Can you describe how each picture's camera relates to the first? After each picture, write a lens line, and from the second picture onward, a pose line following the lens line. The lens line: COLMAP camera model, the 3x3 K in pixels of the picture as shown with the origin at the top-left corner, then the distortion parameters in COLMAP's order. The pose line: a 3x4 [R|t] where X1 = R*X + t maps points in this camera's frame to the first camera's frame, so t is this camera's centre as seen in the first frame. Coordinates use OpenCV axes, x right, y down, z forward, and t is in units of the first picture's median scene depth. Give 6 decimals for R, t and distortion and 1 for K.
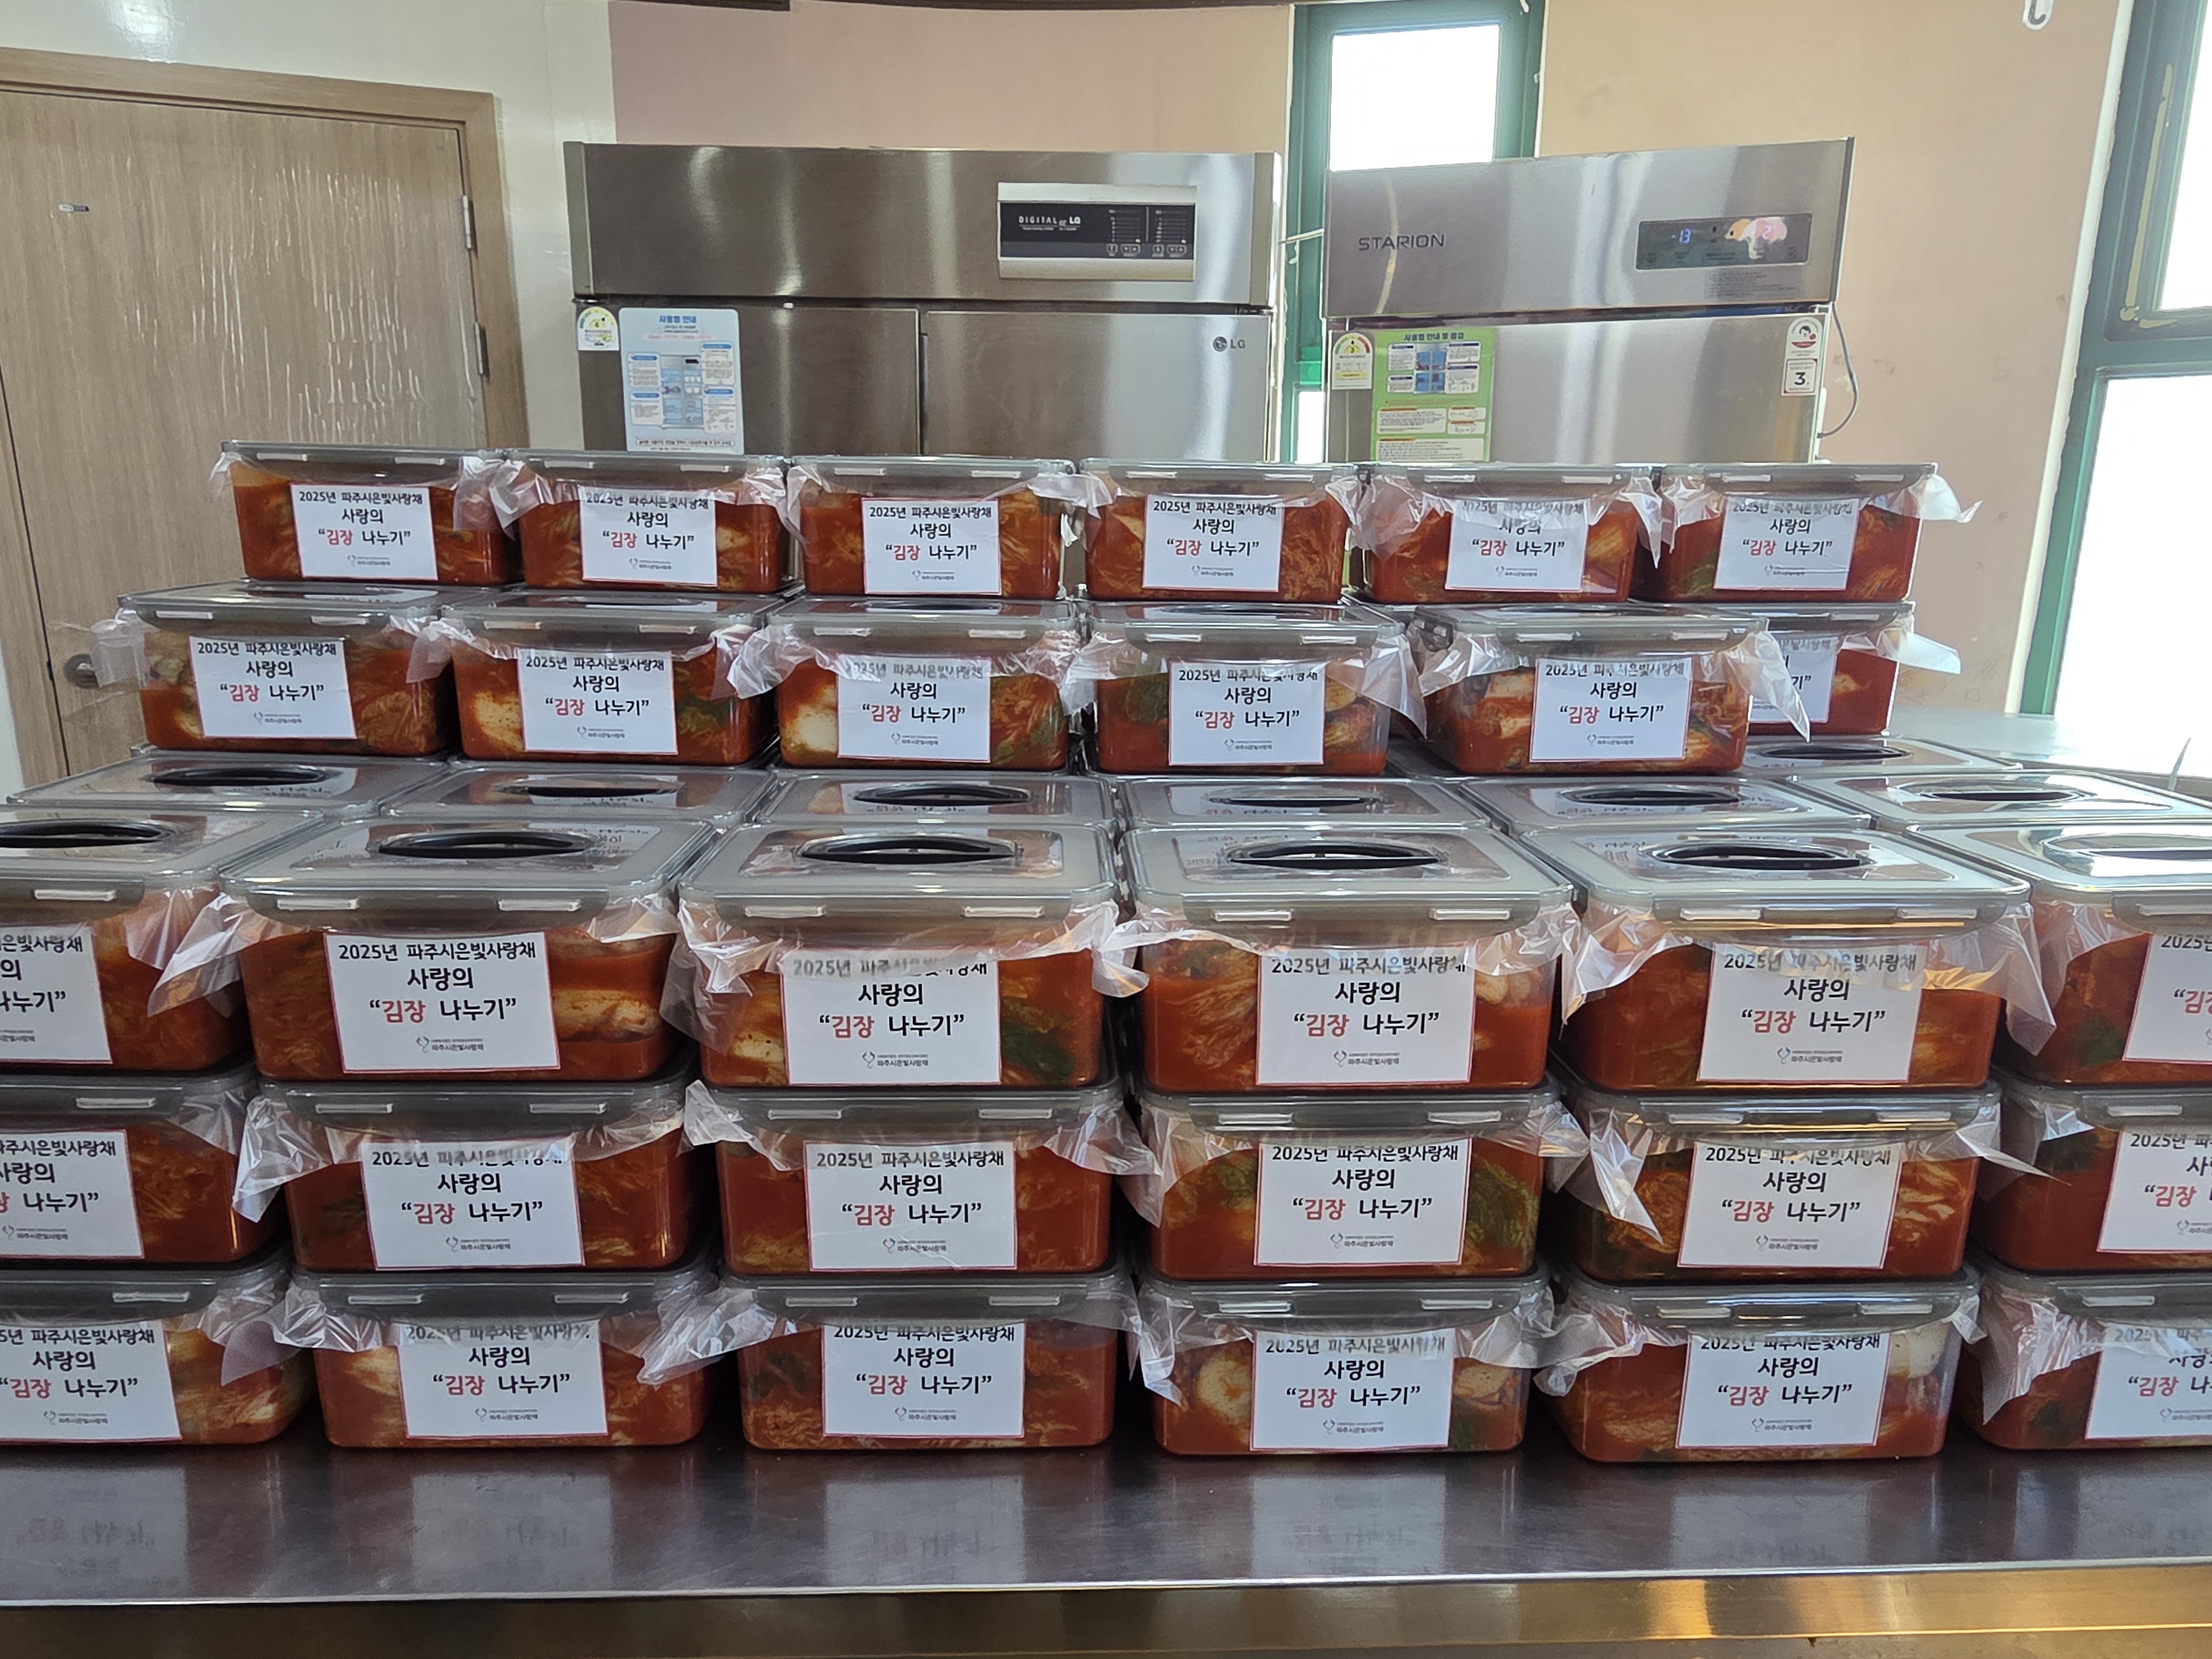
lens RADIAL K [[1393.2, 0, 1122.8], [0, 1393.2, 828.0], [0, 0, 1]] dist [-0.012620, 0.013822]
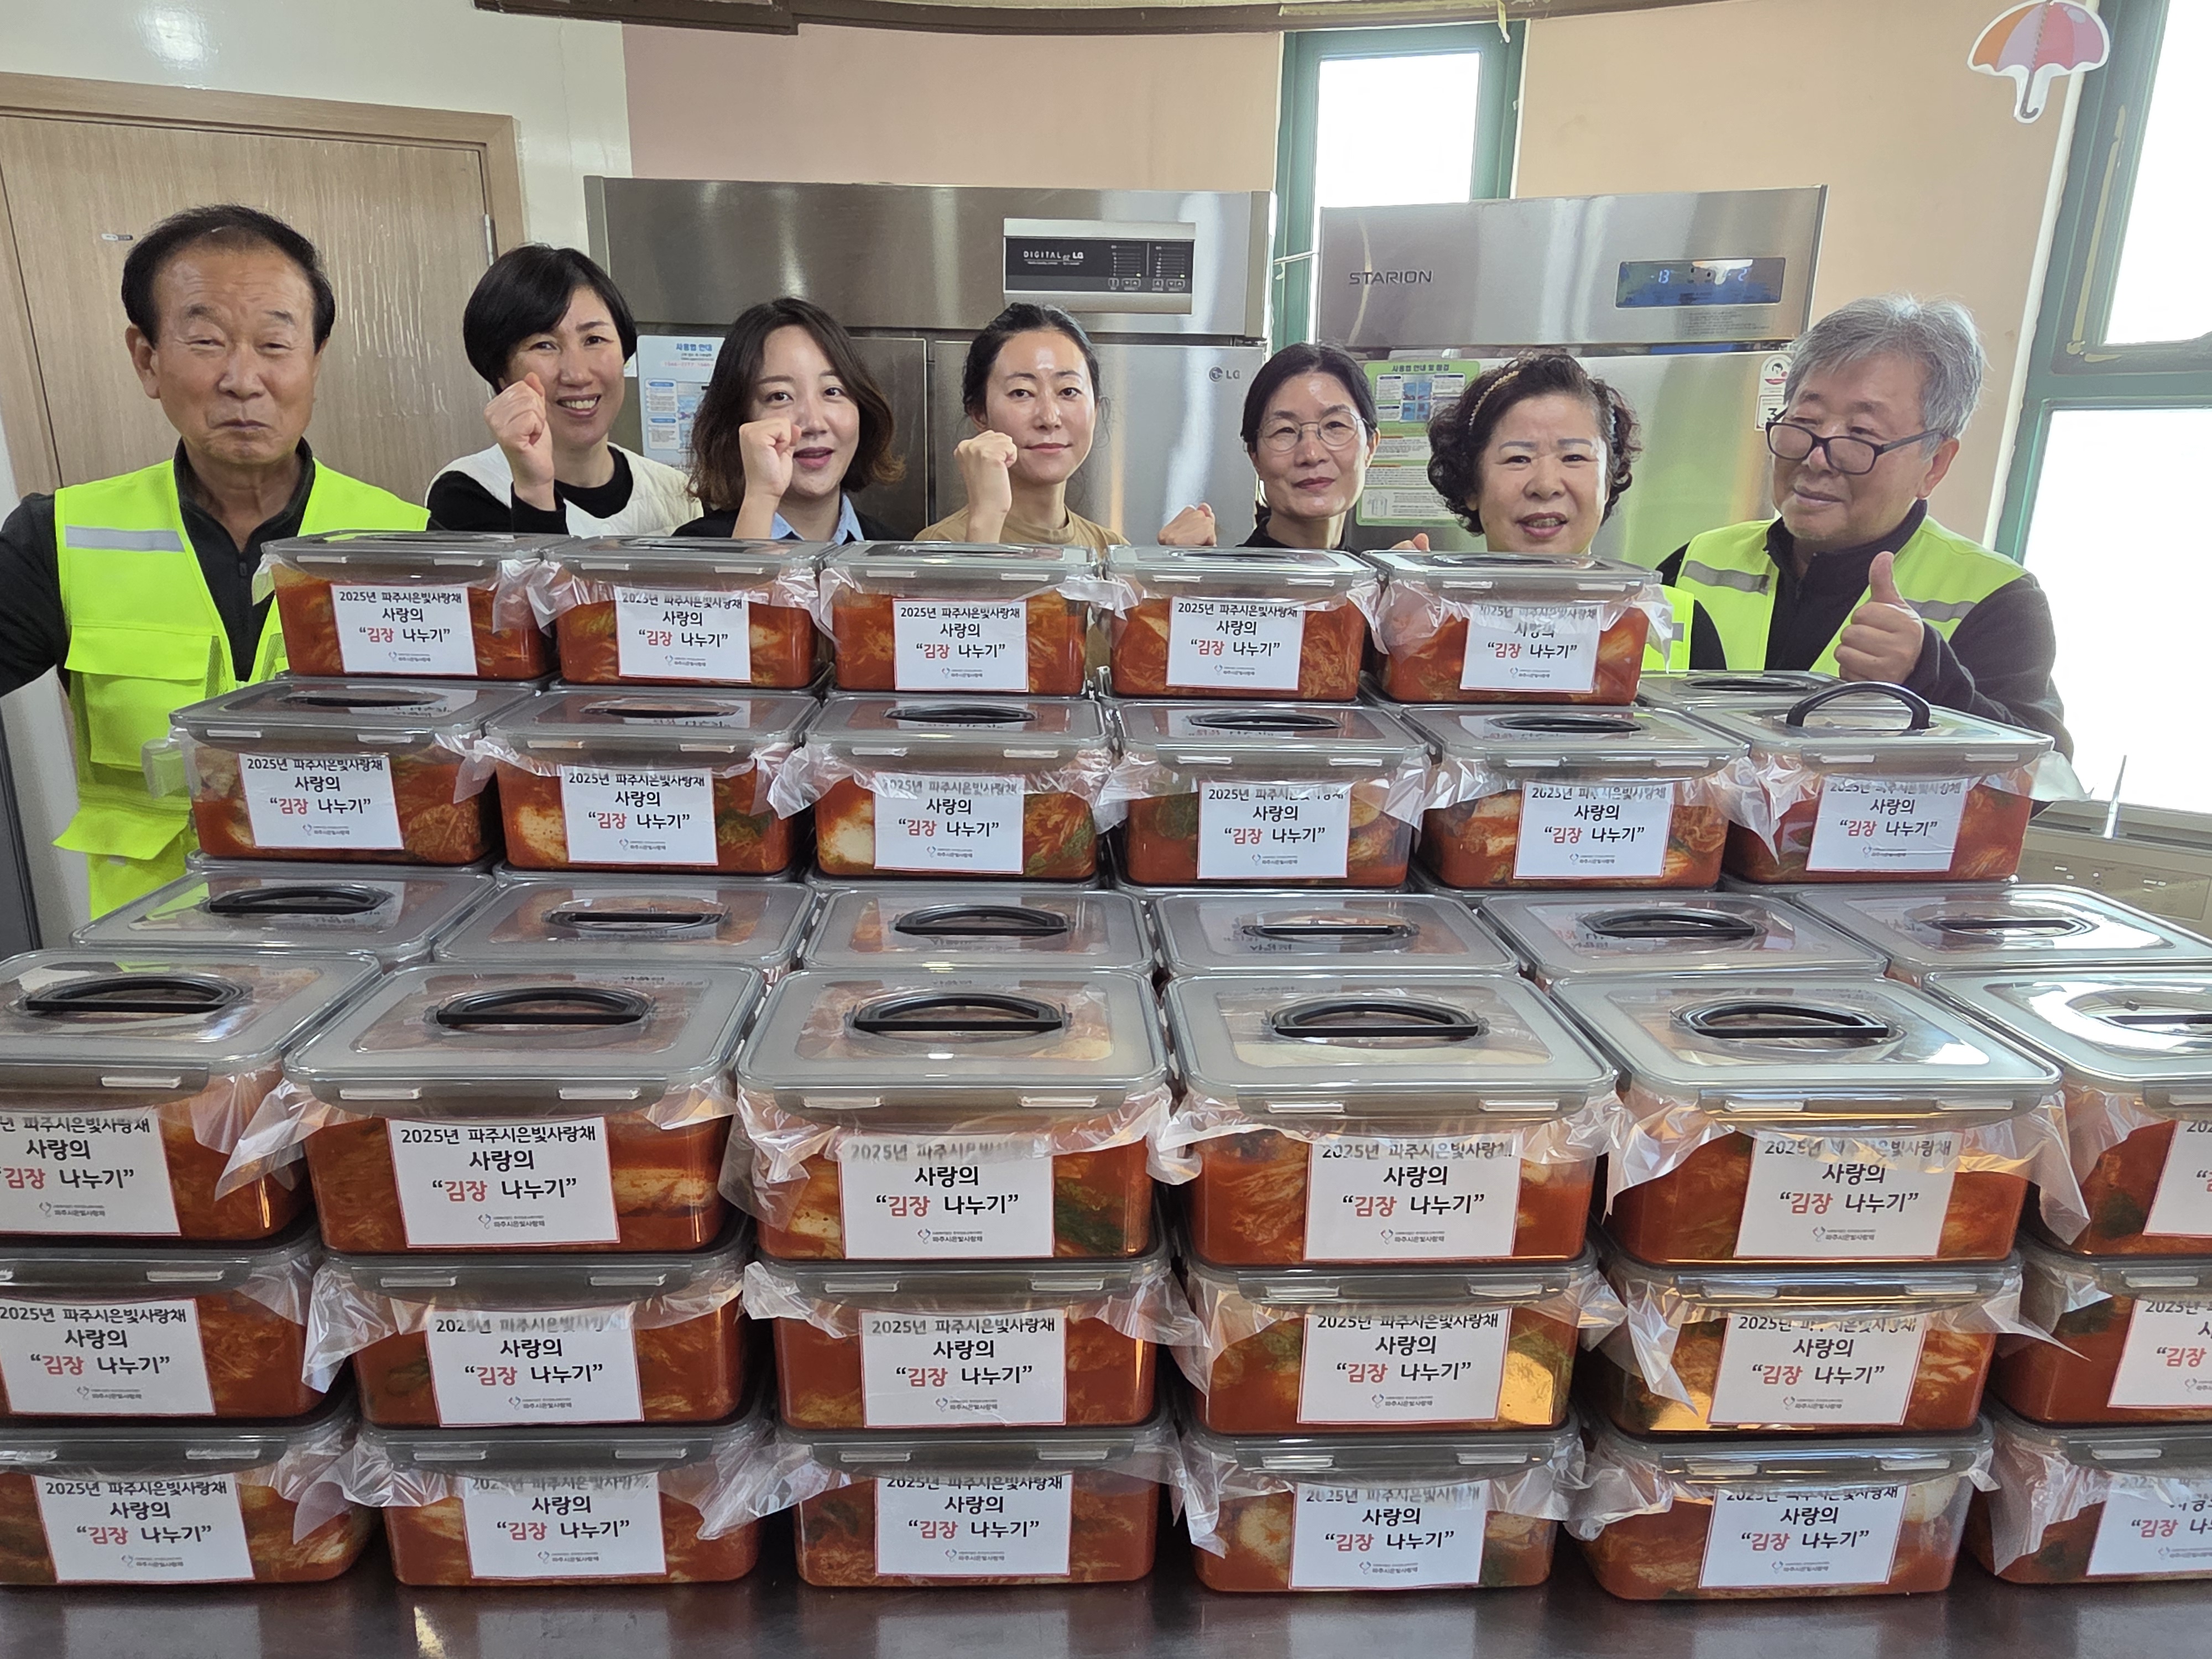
lens RADIAL K [[1305.4, 0, 1110.6], [0, 1305.4, 821.7], [0, 0, 1]] dist [-0.014414, 0.004291]
pose [[0.999966, 0.003371, 0.007466, -0.050879], [-0.003623, 0.999417, 0.033954, -0.158706], [-0.007347, -0.033980, 0.999396, 0.053510]]
